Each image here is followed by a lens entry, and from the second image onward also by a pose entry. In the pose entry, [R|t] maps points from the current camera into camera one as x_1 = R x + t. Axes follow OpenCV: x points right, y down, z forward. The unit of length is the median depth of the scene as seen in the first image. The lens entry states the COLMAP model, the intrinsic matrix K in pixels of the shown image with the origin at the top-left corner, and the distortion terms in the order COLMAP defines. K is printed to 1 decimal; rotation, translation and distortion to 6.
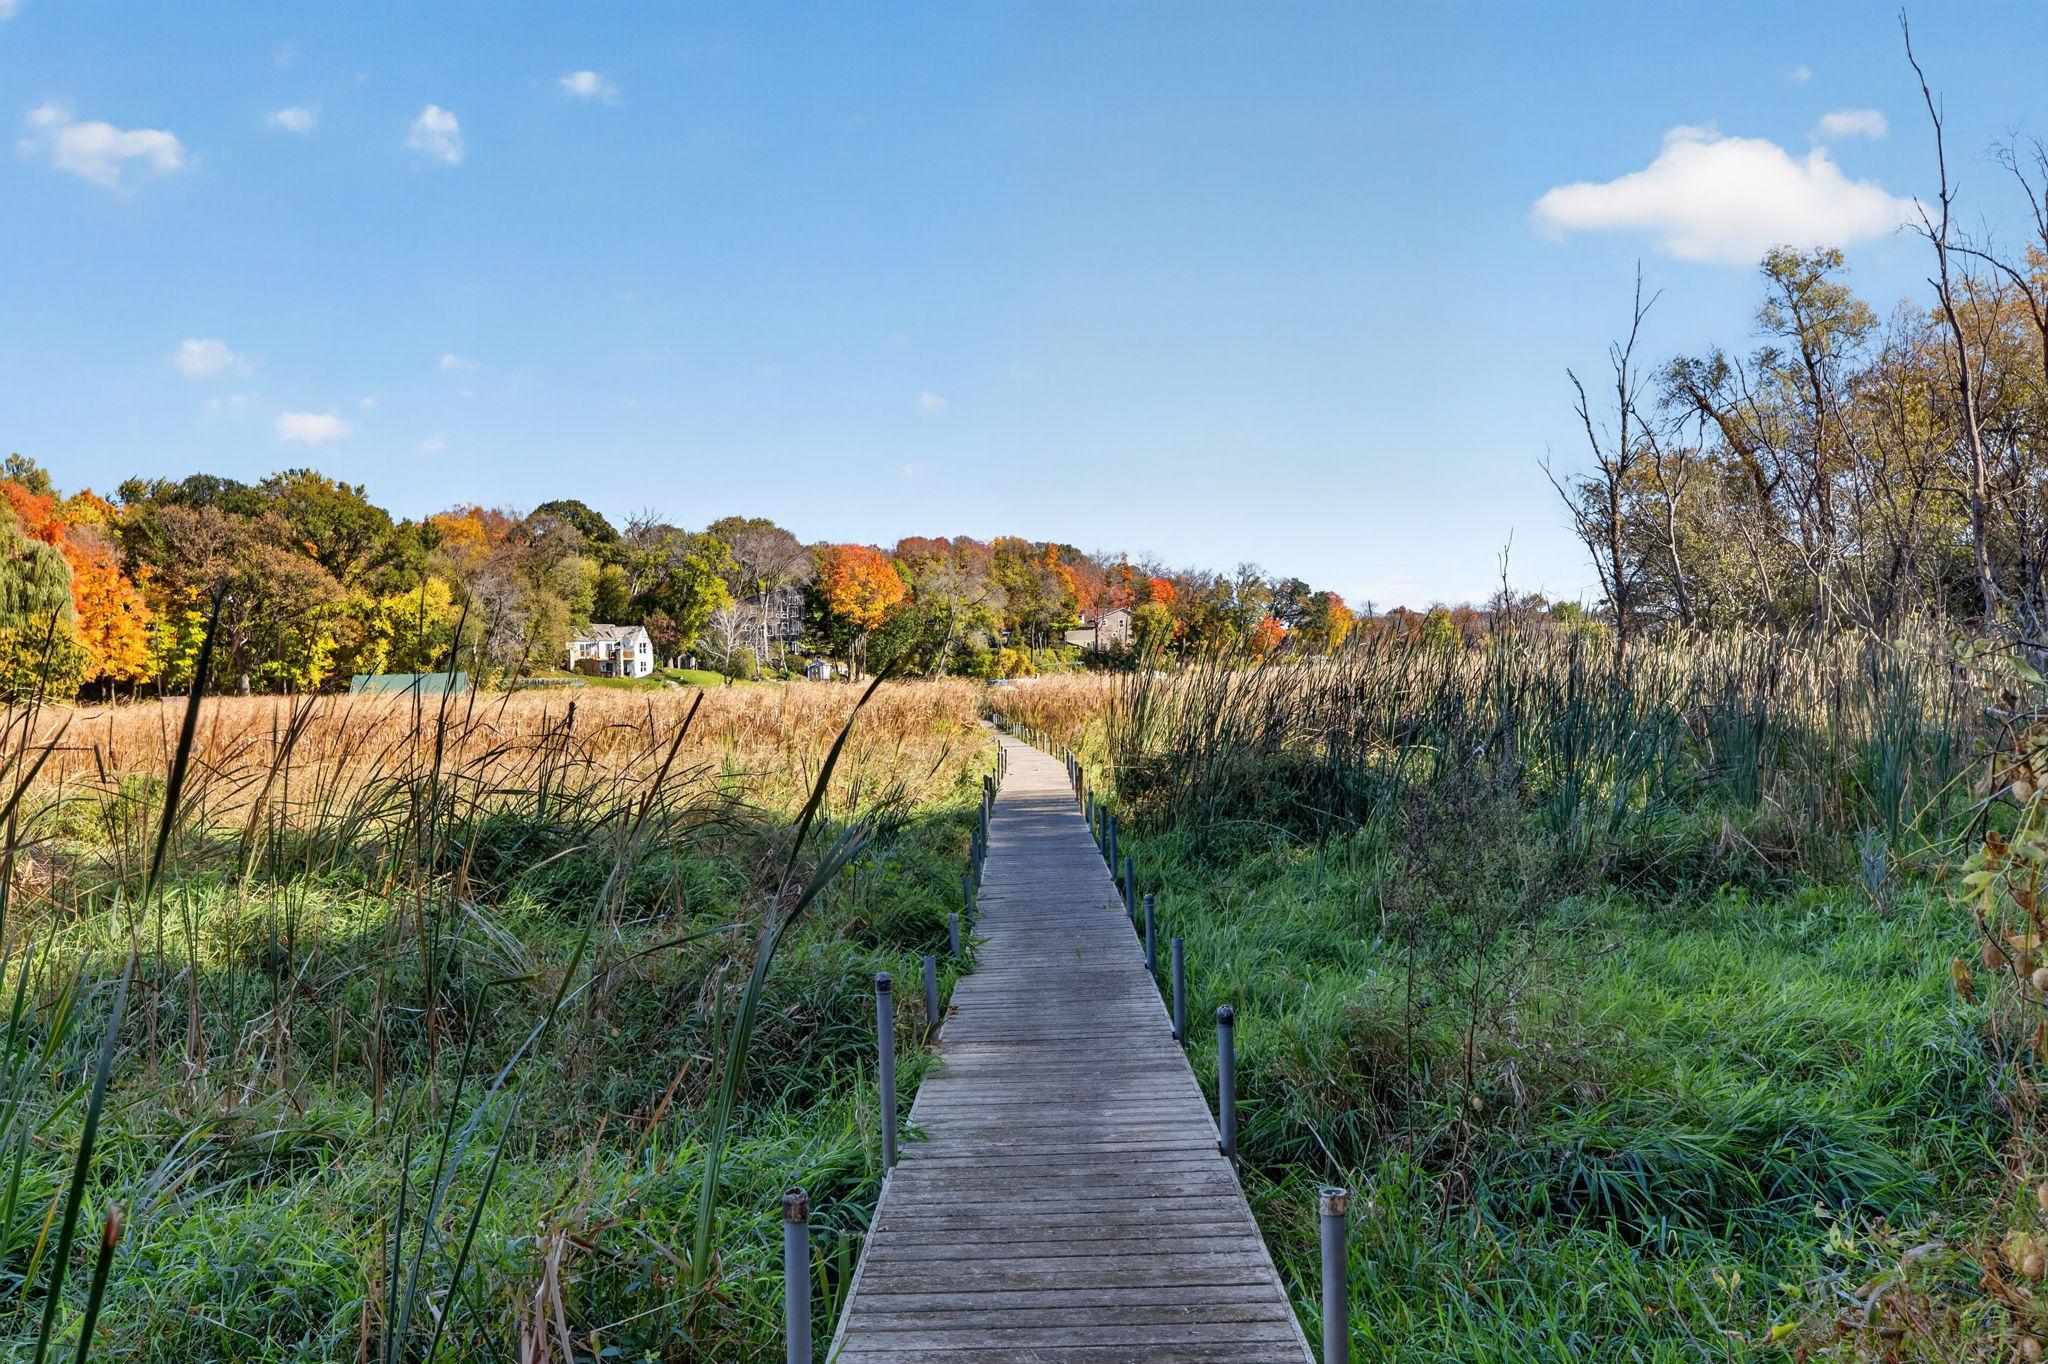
lens RADIAL K [[1093.3, 0, 1022.6], [0, 1093.3, 682.4], [0, 0, 1]] dist [0.001905, -0.000023]
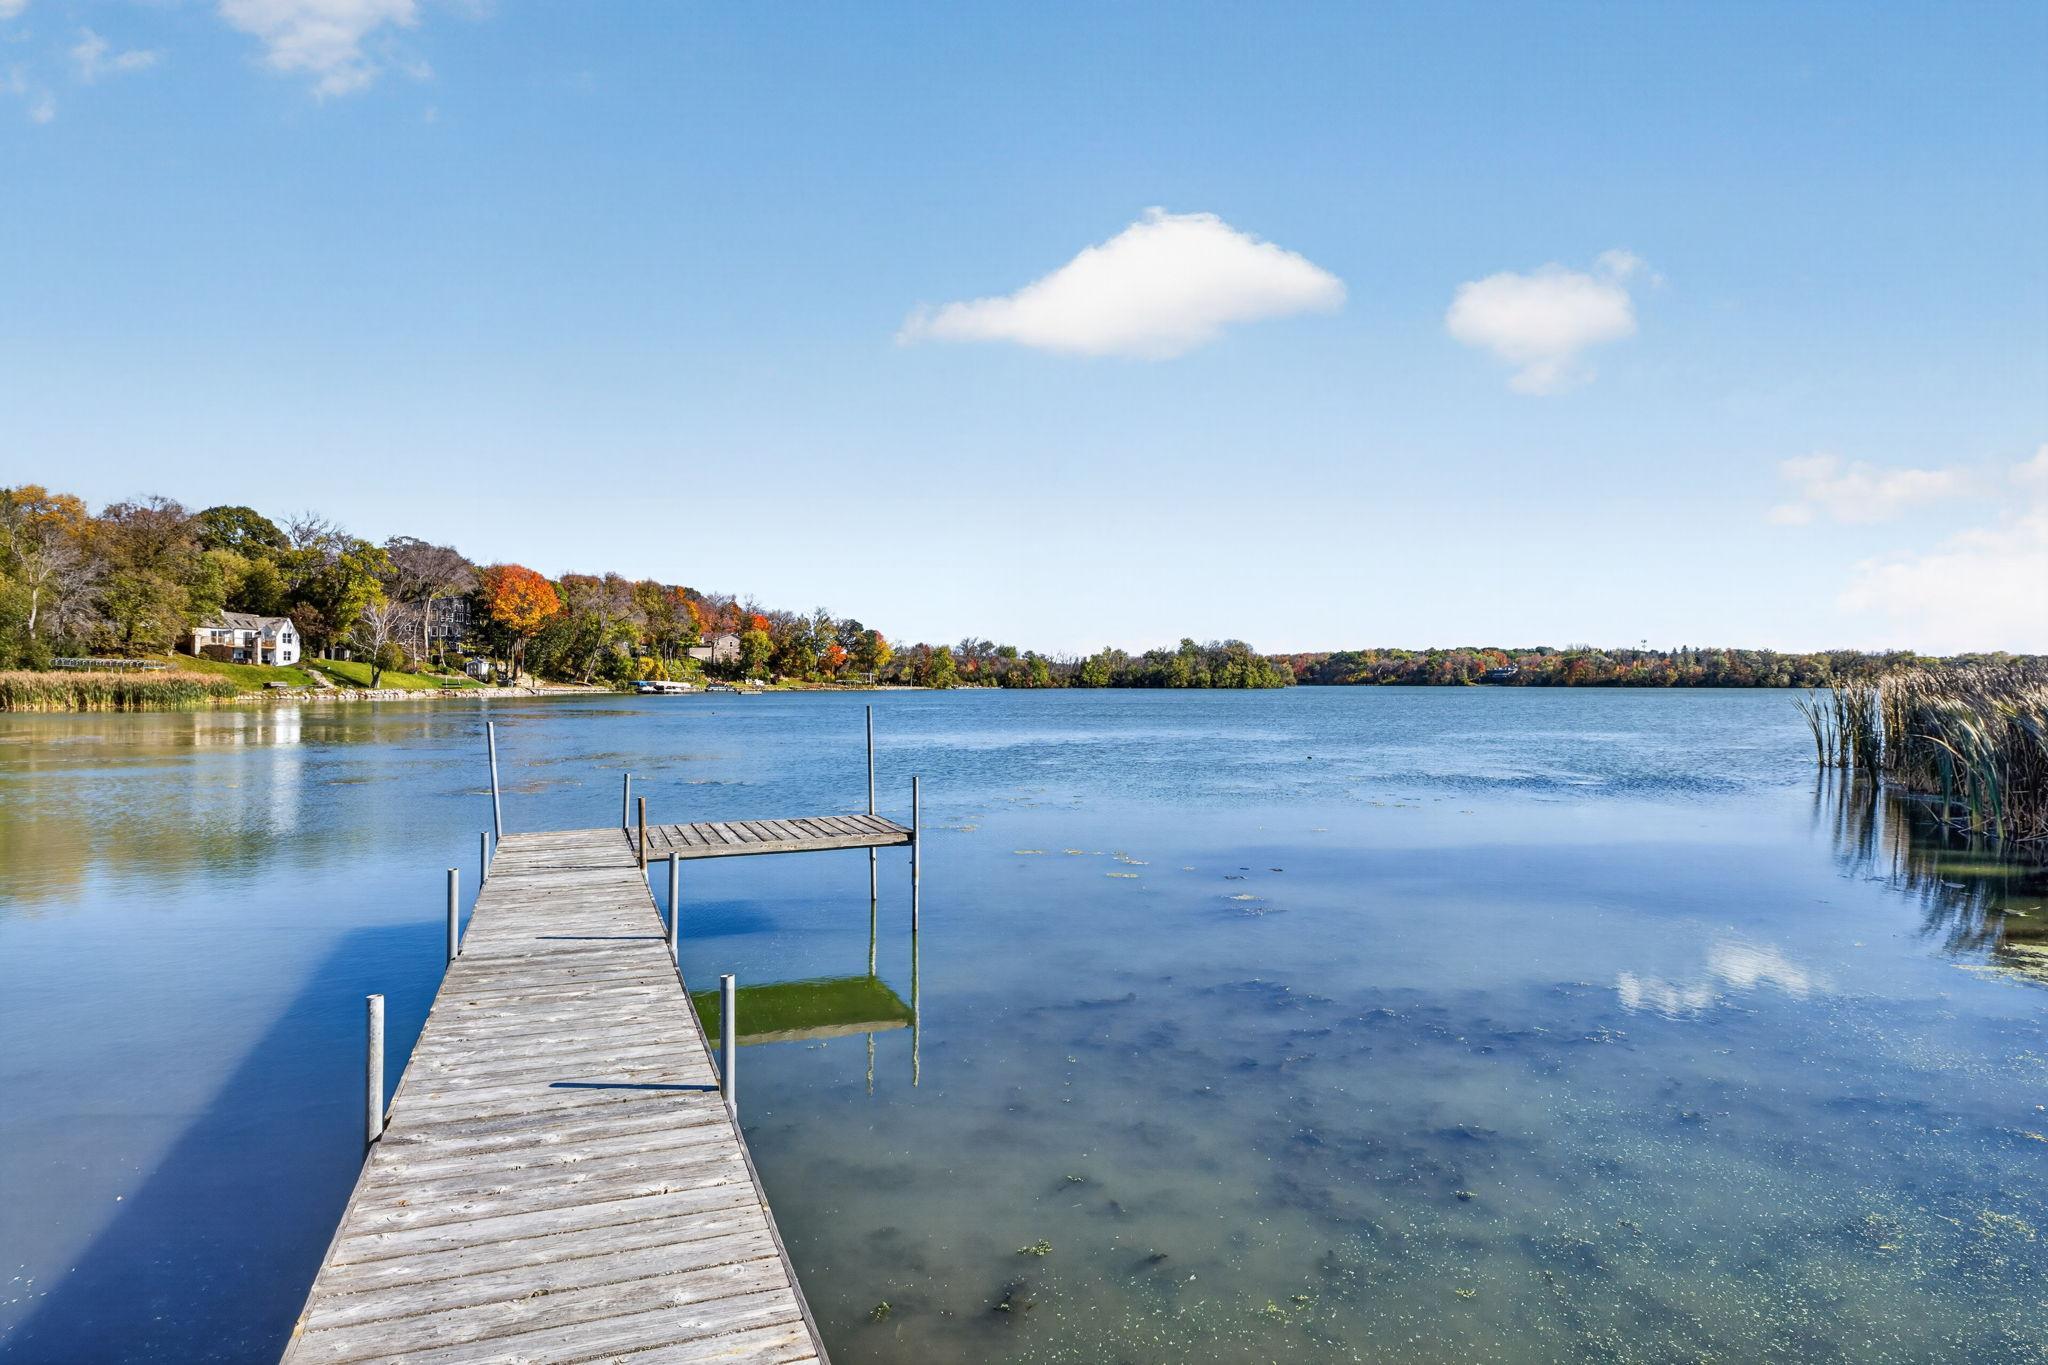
lens RADIAL K [[1093.3, 0, 1028.7], [0, 1093.3, 680.3], [0, 0, 1]] dist [0.001905, -0.000023]
pose [[0.951212, 0.036304, 0.306395, 0.018528], [-0.034064, 0.999340, -0.012656, -0.002326], [-0.306652, 0.001602, 0.951820, -0.323259]]
